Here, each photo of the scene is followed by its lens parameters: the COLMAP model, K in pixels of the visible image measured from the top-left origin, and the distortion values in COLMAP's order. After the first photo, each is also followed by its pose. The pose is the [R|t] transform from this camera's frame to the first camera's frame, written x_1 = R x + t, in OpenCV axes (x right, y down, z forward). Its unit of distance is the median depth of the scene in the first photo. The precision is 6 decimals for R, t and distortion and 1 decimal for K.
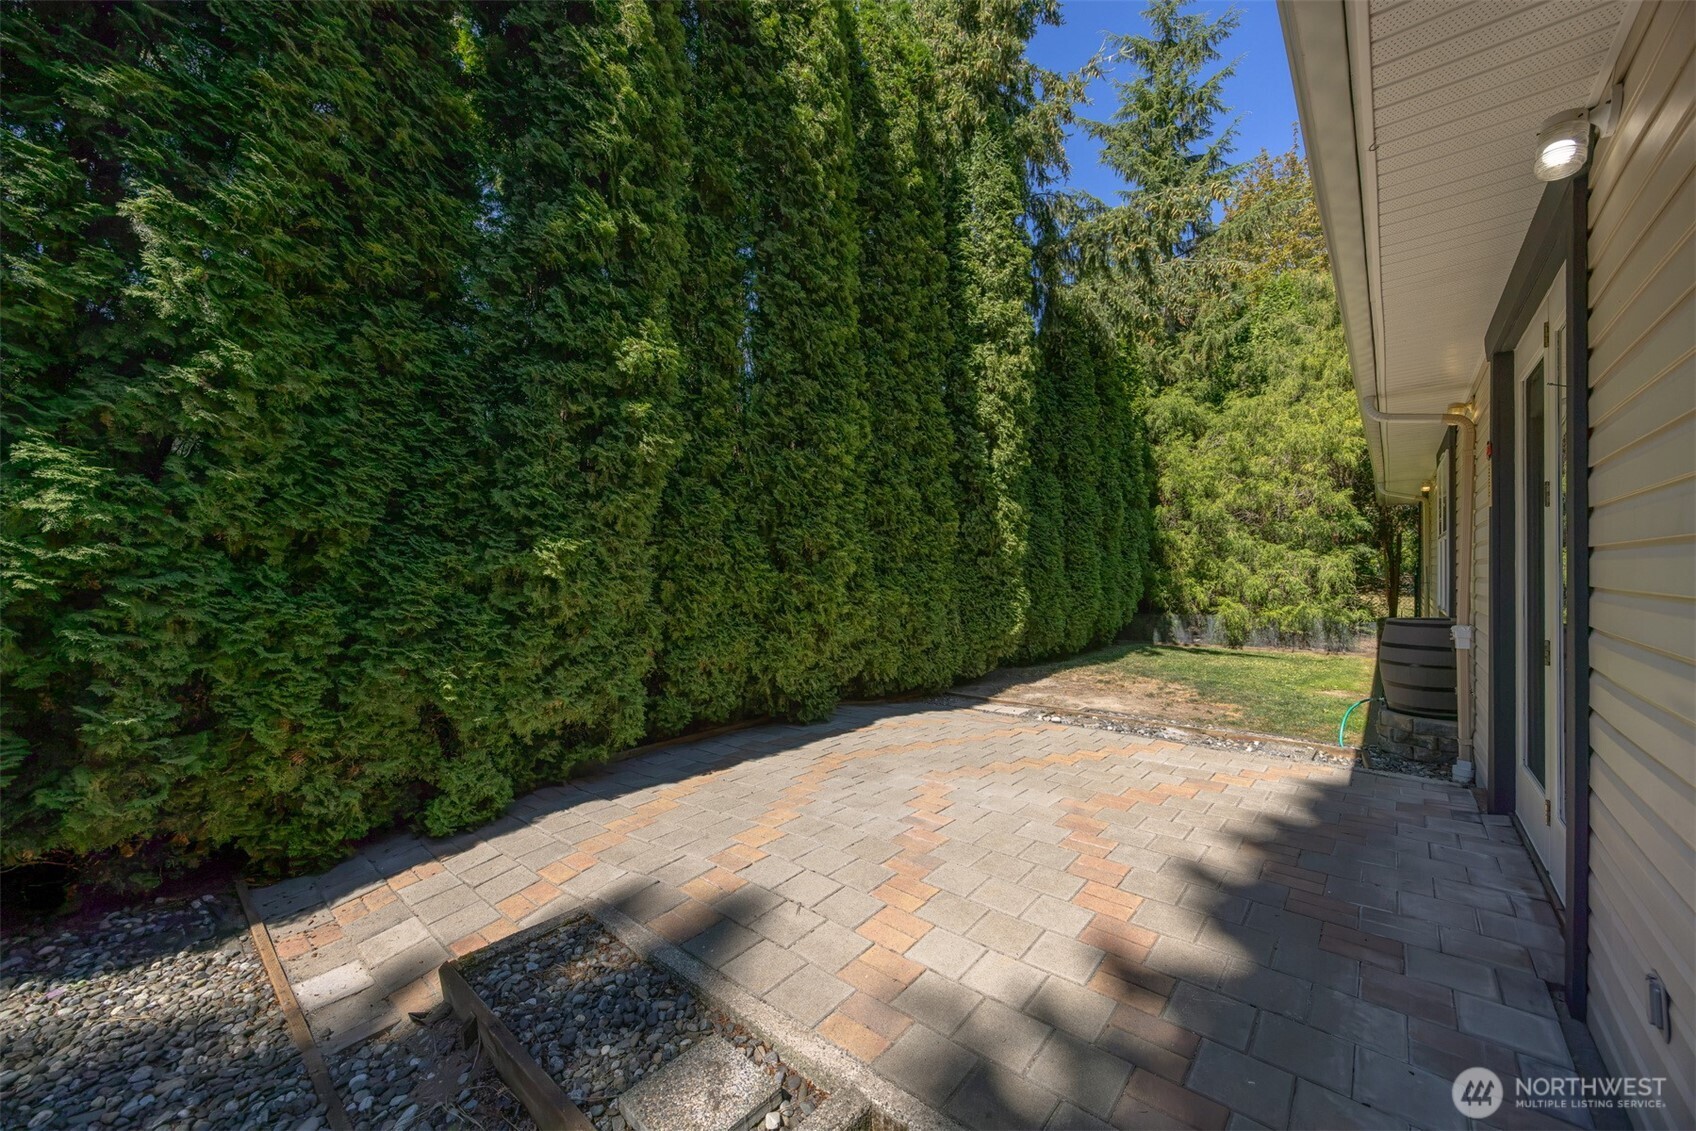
lens RADIAL K [[639.1, 0, 851.4], [0, 639.1, 567.4], [0, 0, 1]] dist [-0.003045, -0.000224]
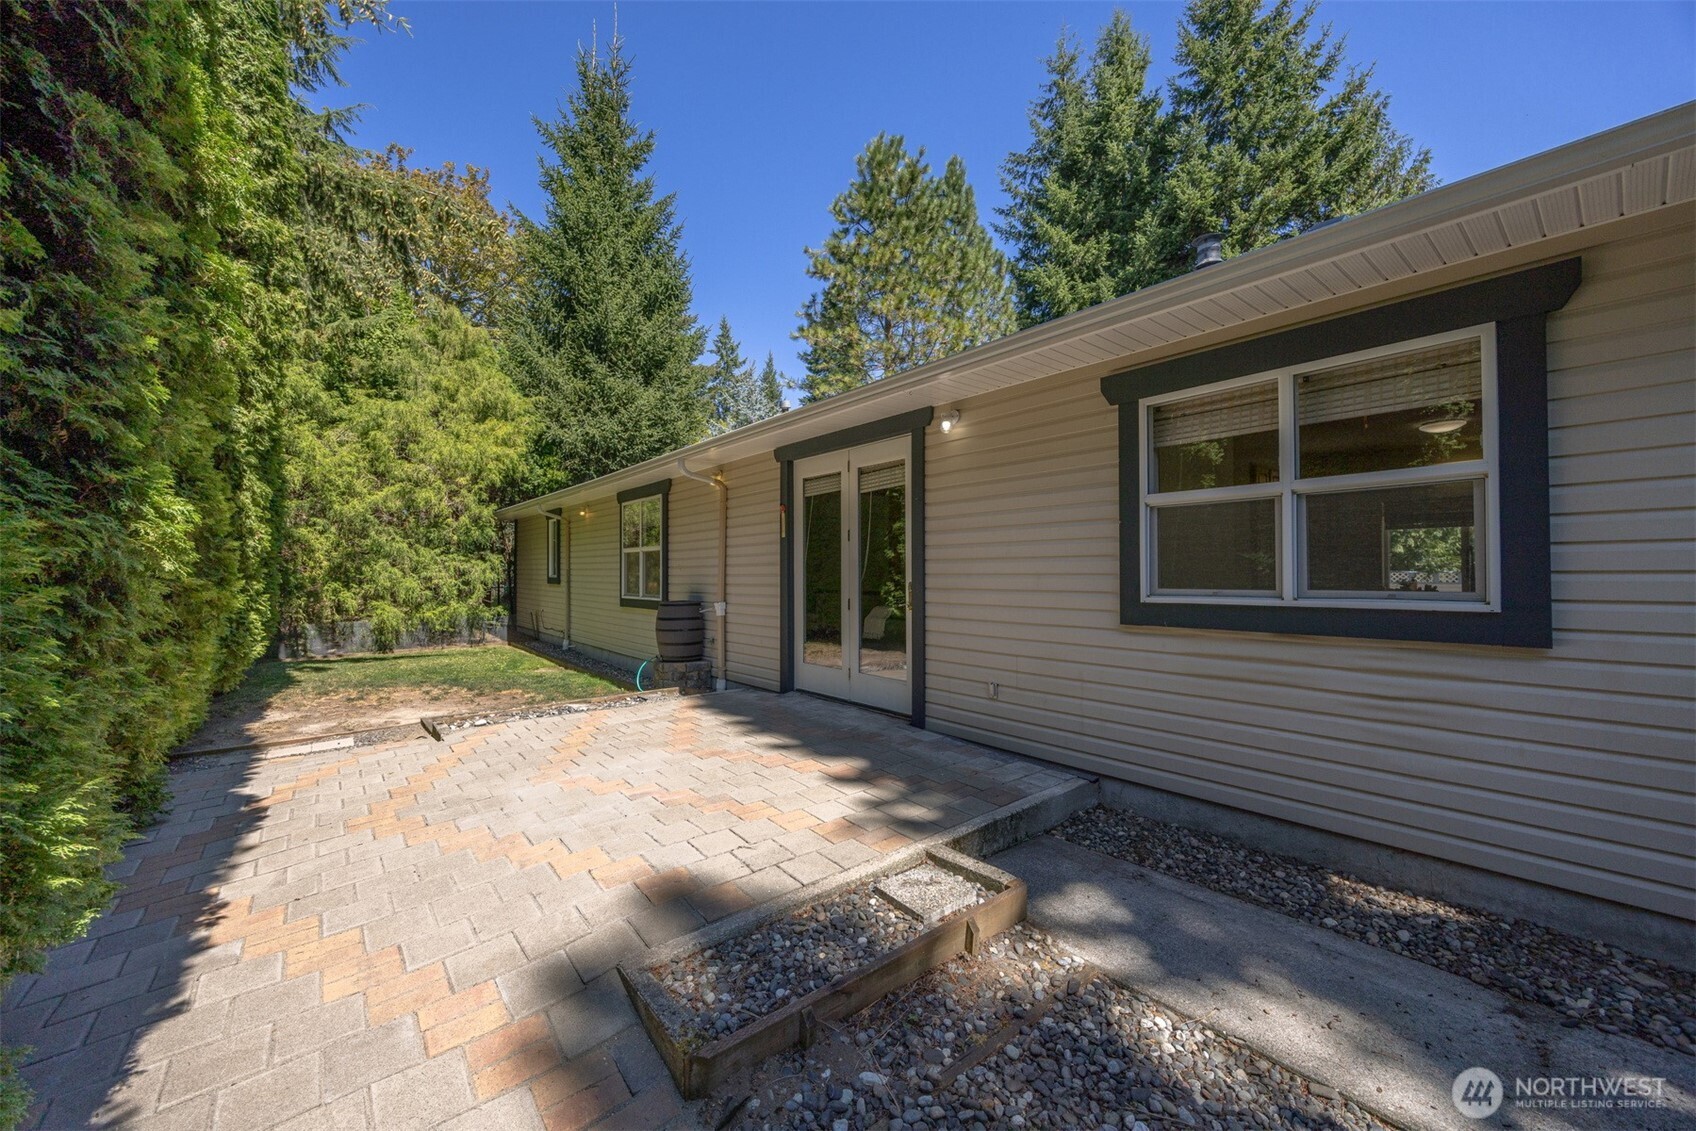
lens RADIAL K [[639.1, 0, 860.1], [0, 639.1, 567.5], [0, 0, 1]] dist [-0.003045, -0.000224]
pose [[0.162987, 0.008980, 0.986587, -0.387464], [-0.001679, 0.999960, -0.008825, 0.004532], [-0.986627, -0.000218, 0.162995, 0.183134]]
